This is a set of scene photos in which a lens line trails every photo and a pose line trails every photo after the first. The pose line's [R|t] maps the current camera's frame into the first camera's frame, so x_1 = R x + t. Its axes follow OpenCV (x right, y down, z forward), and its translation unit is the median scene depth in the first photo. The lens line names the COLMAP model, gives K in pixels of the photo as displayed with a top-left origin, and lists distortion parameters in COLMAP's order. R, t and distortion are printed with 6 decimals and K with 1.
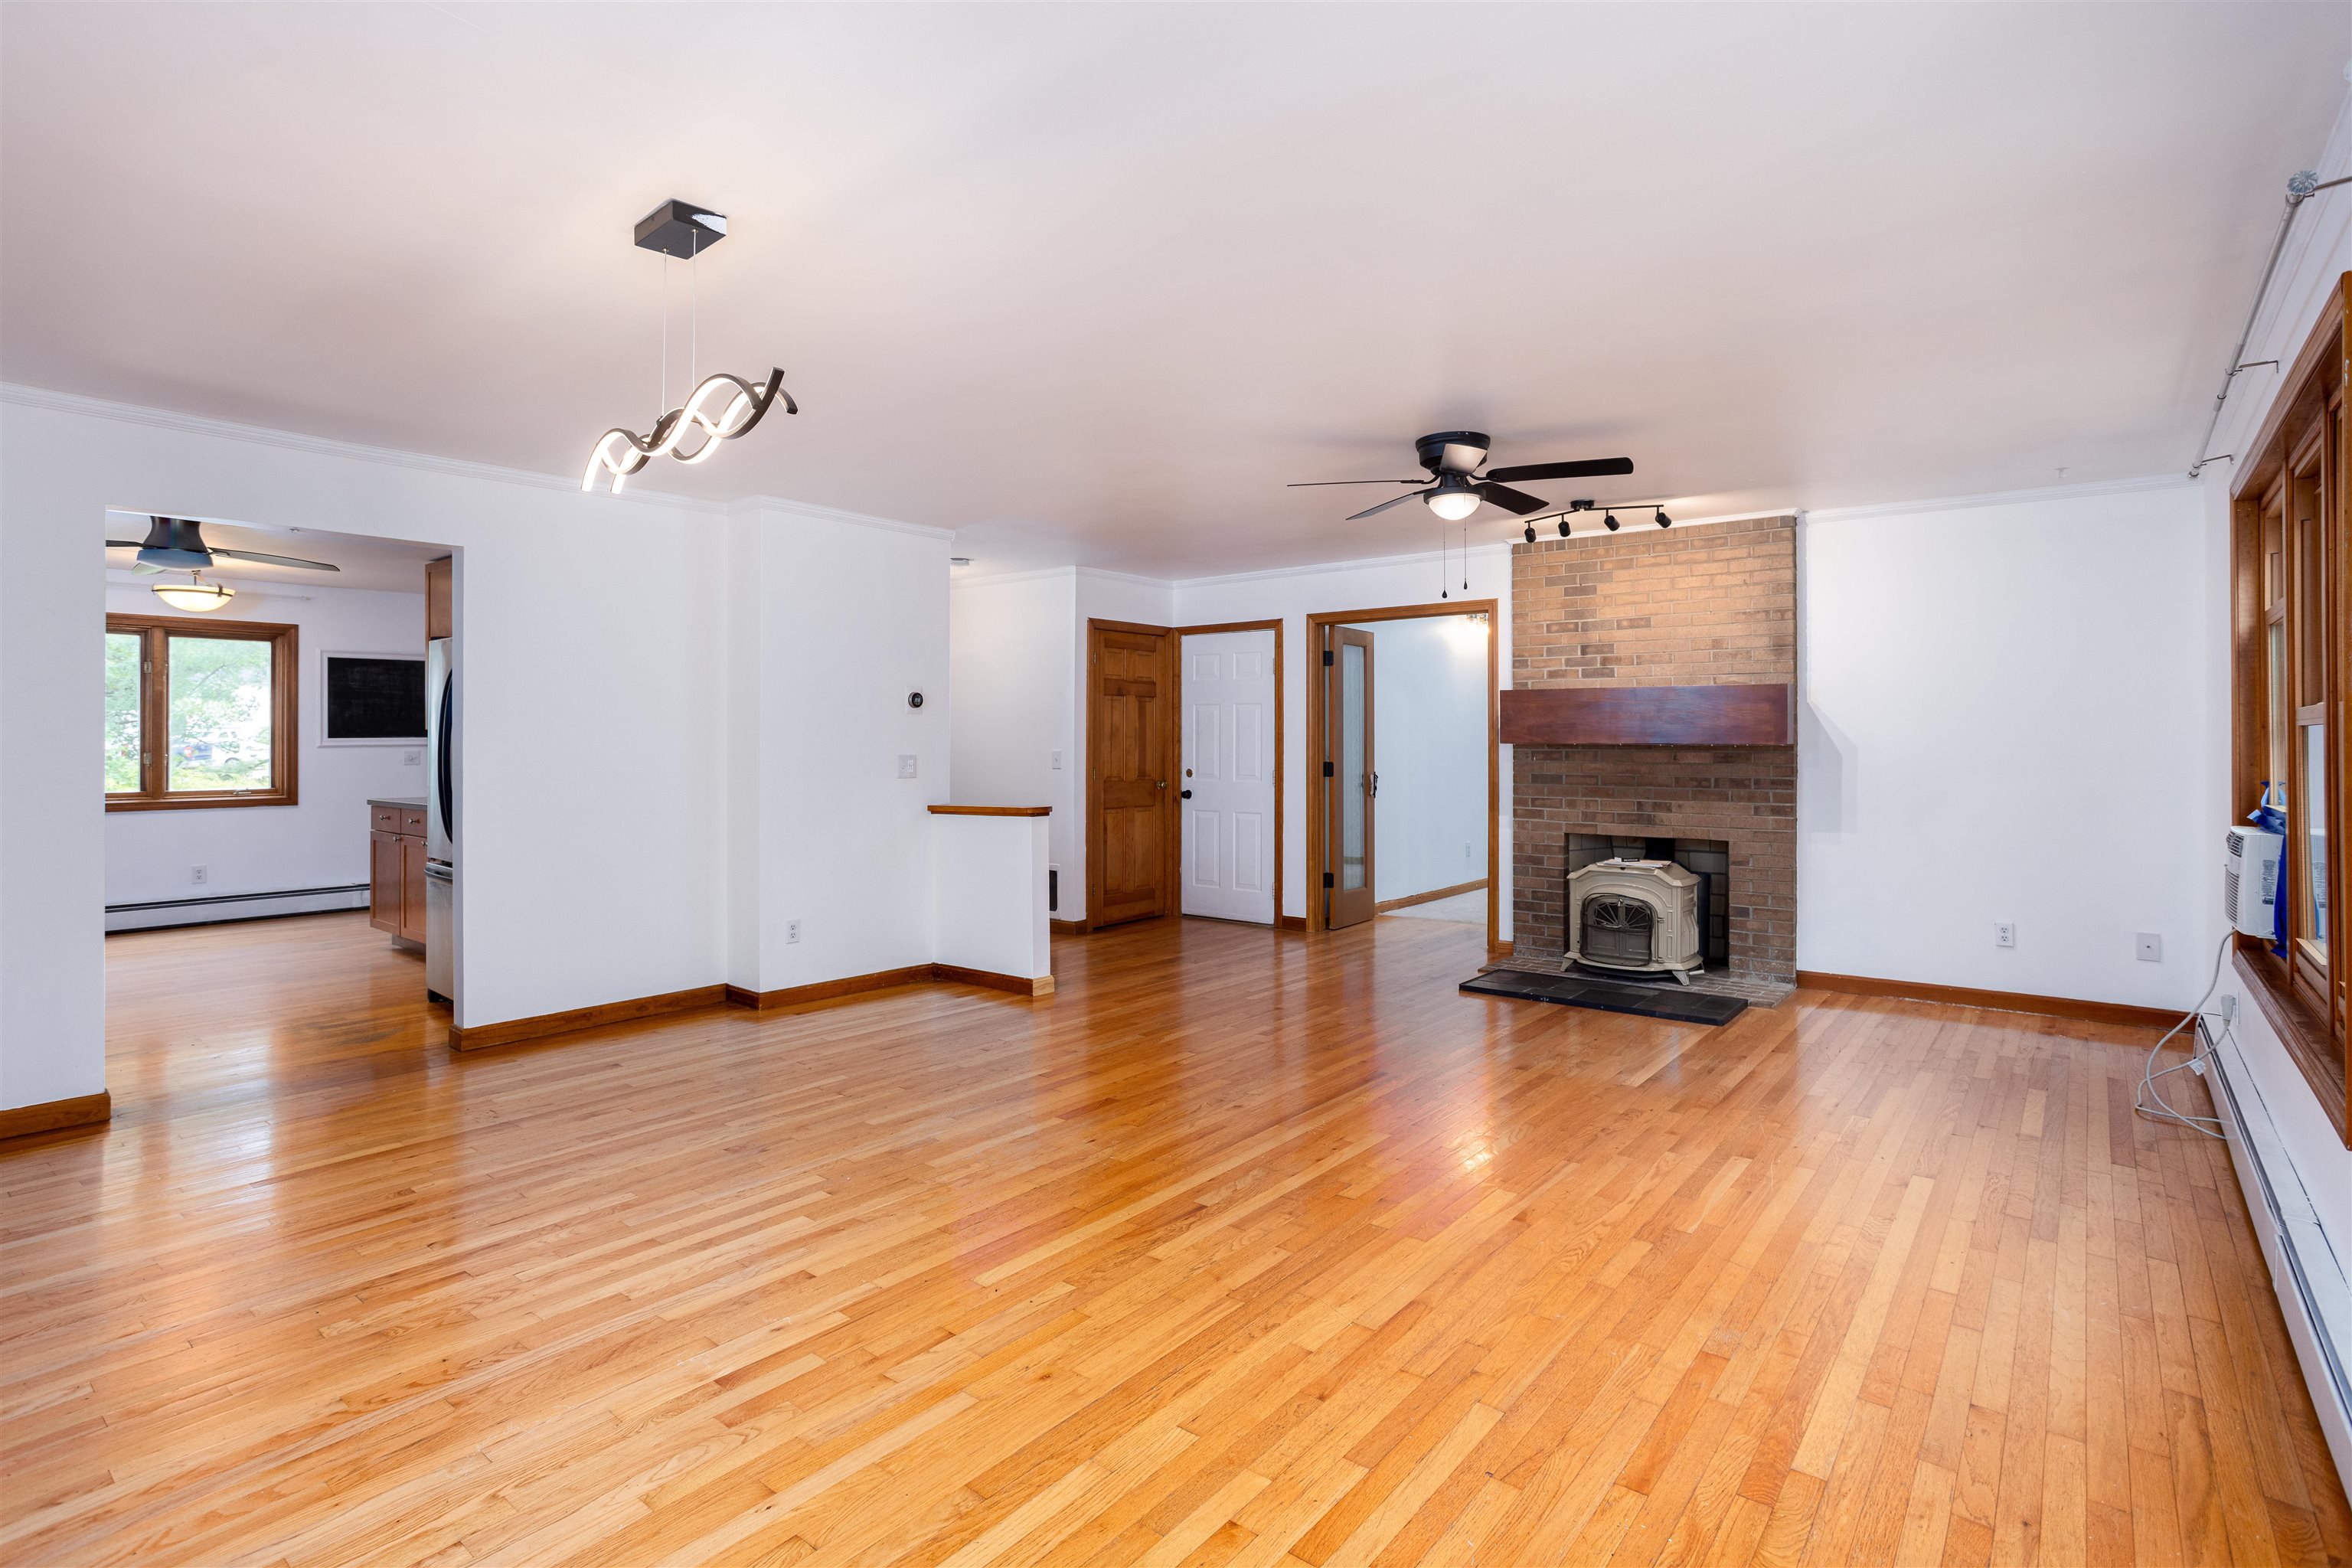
lens RADIAL K [[1167.9, 0, 1212.5], [0, 1167.9, 739.0], [0, 0, 1]] dist [-0.042503, 0.015612]
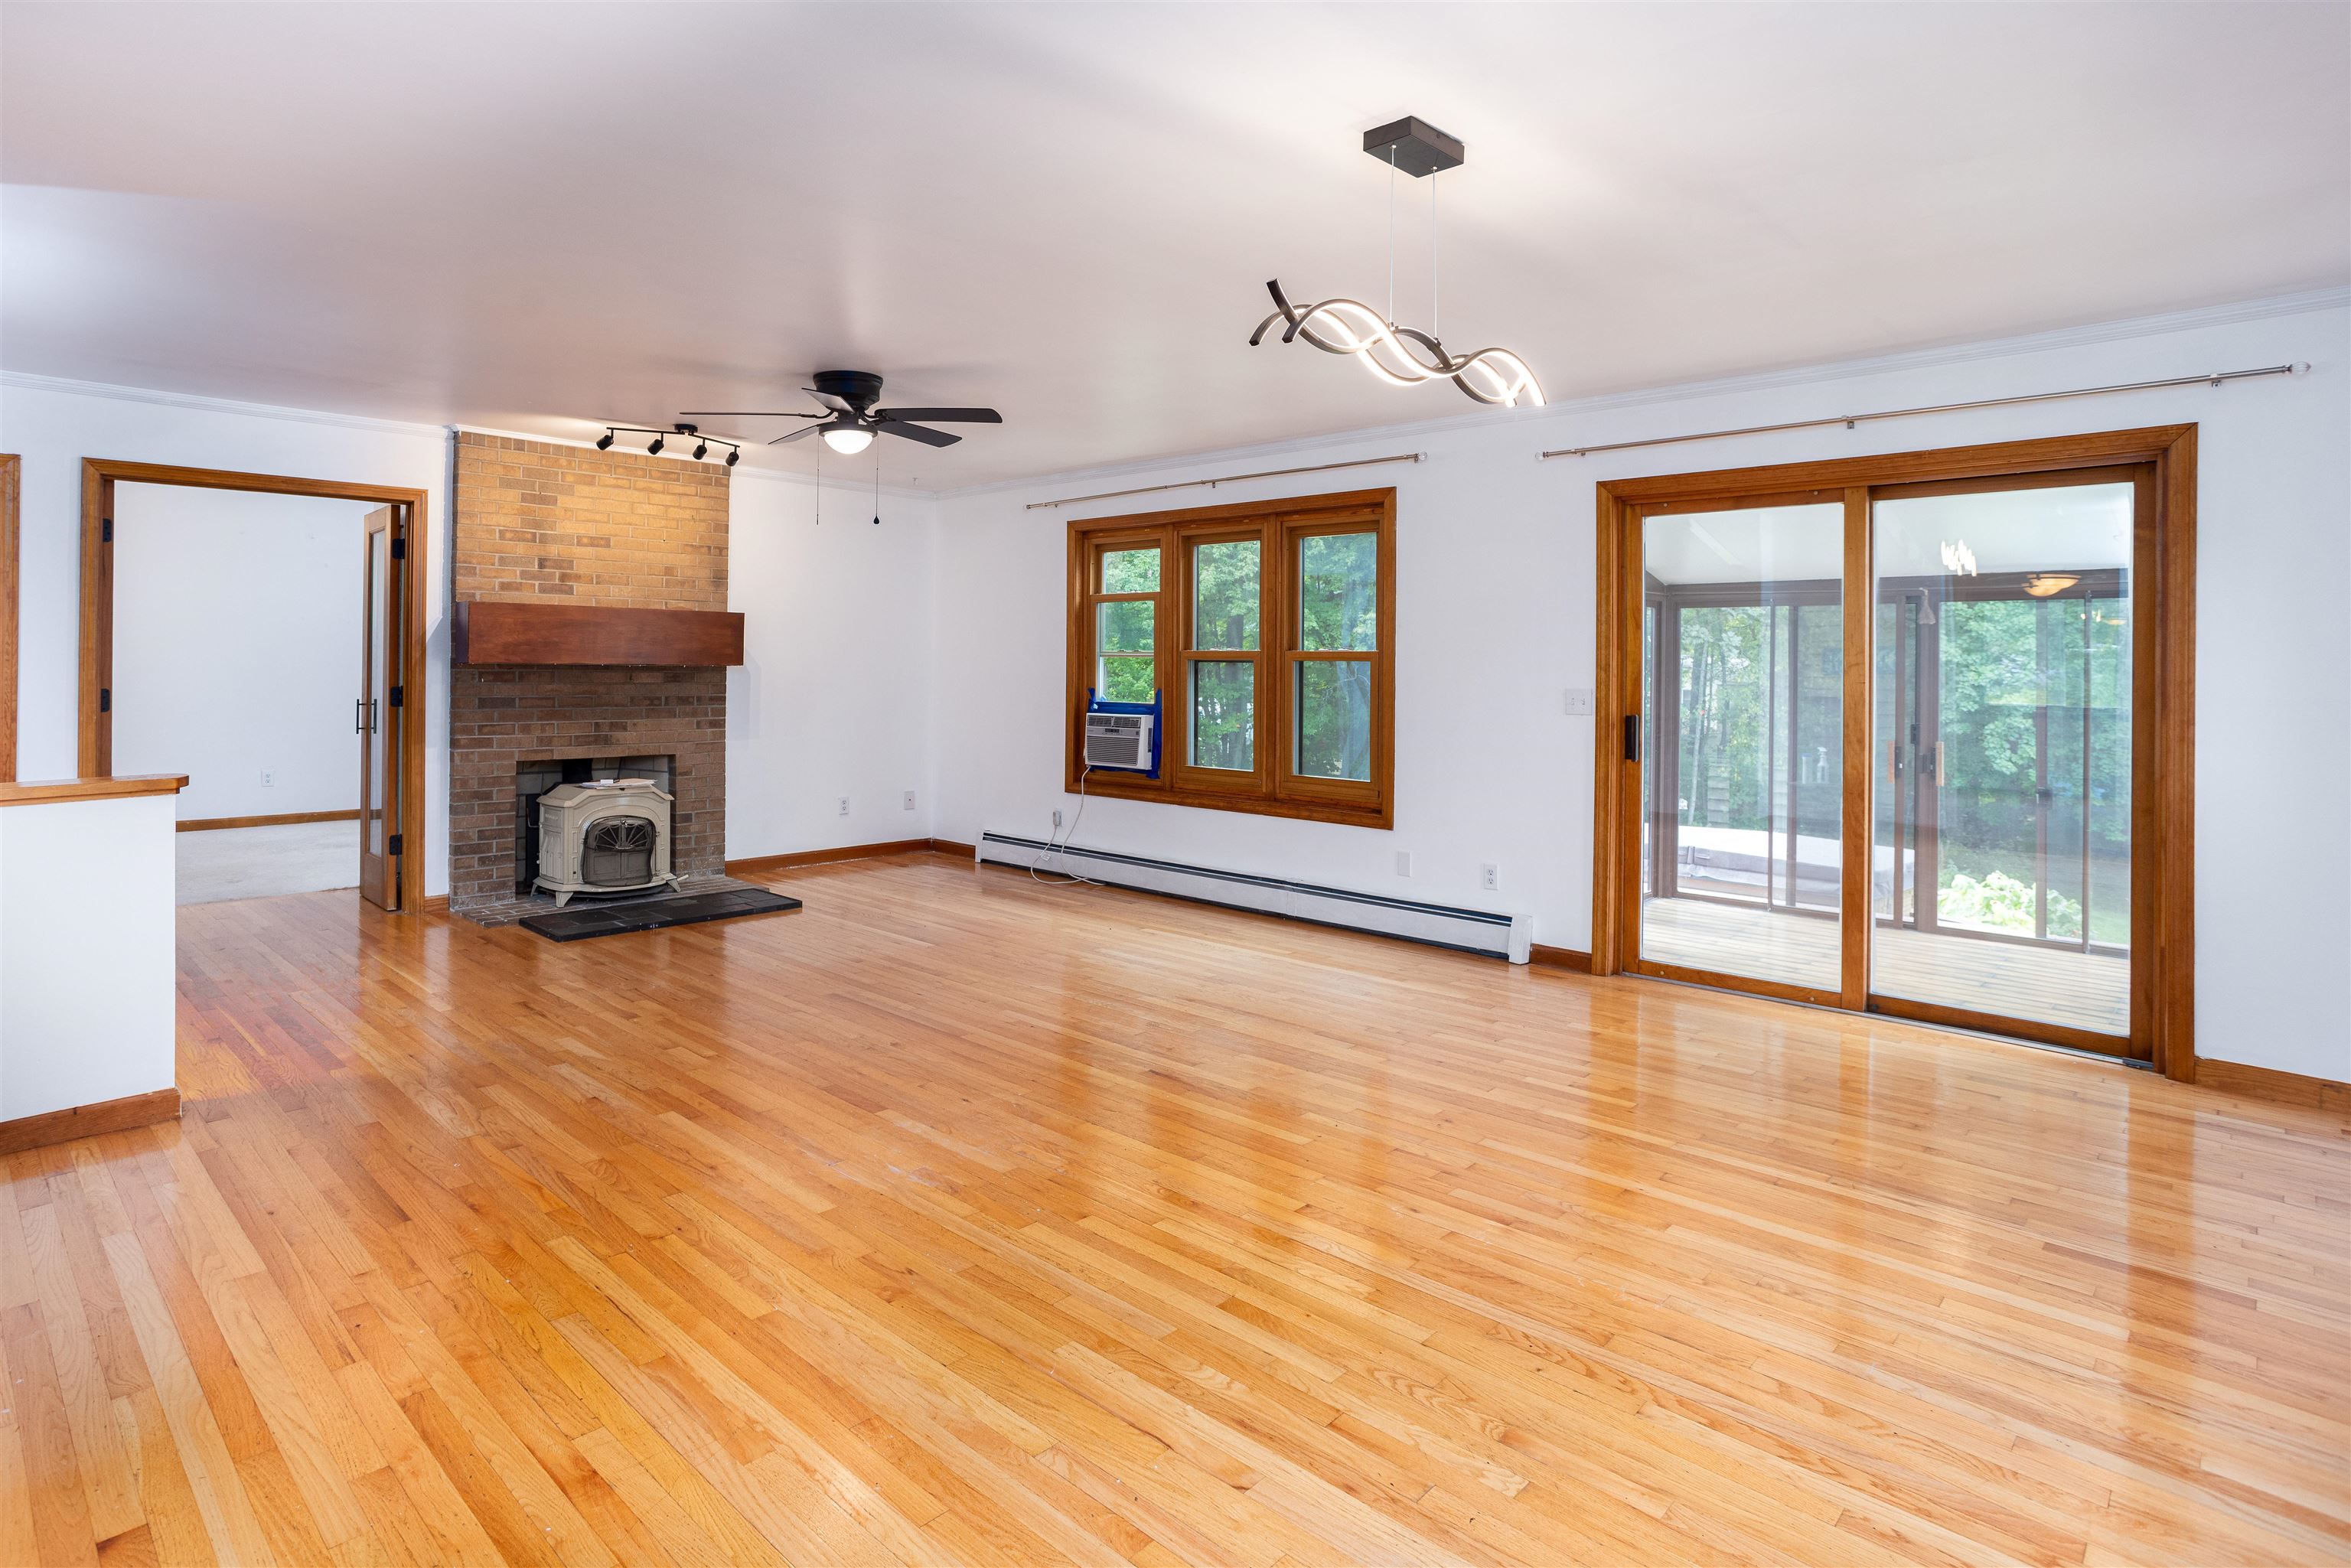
lens RADIAL K [[1167.4, 0, 1141.5], [0, 1167.4, 669.8], [0, 0, 1]] dist [-0.042503, 0.015612]
pose [[0.123357, -0.002197, 0.992360, -0.576338], [-0.012328, 0.999917, 0.003746, -0.000360], [-0.992286, -0.012695, 0.123320, 0.434511]]
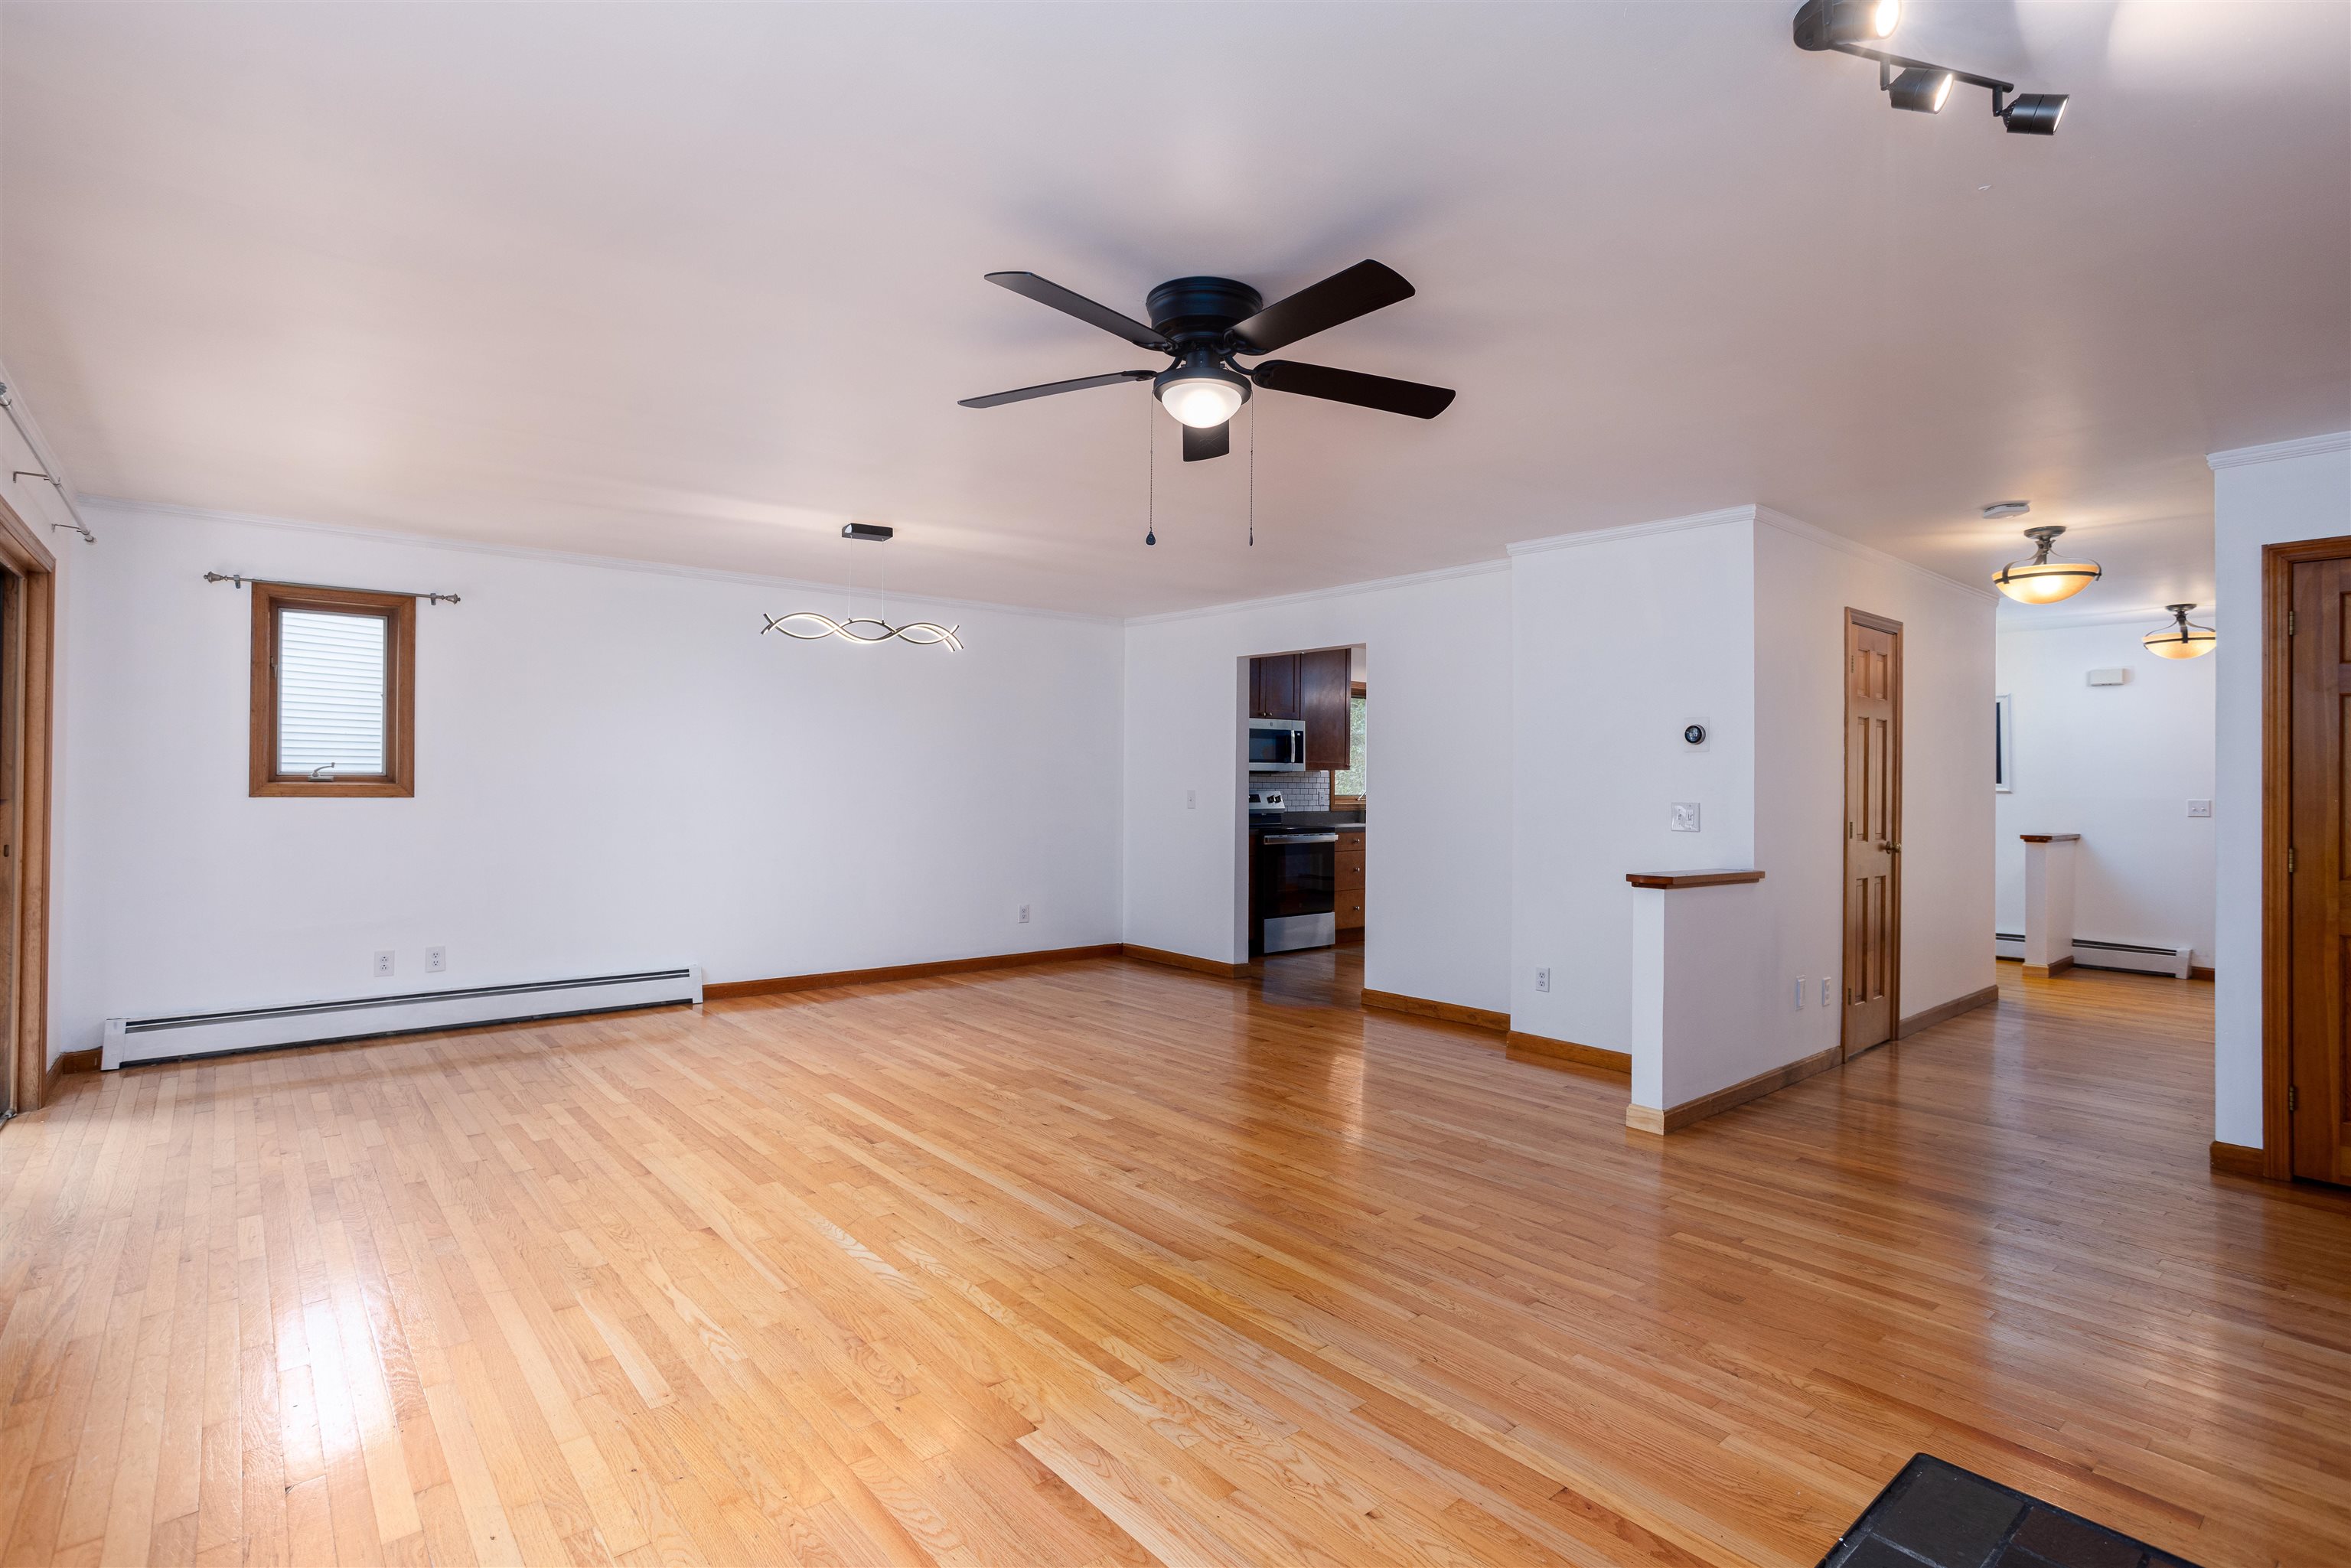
lens RADIAL K [[1167.4, 0, 1180.2], [0, 1167.4, 773.2], [0, 0, 1]] dist [-0.042503, 0.015612]
pose [[-0.218231, -0.006852, -0.975873, 0.584979], [-0.009575, 0.999942, -0.004880, -0.002469], [0.975850, 0.008280, -0.218284, 0.799845]]
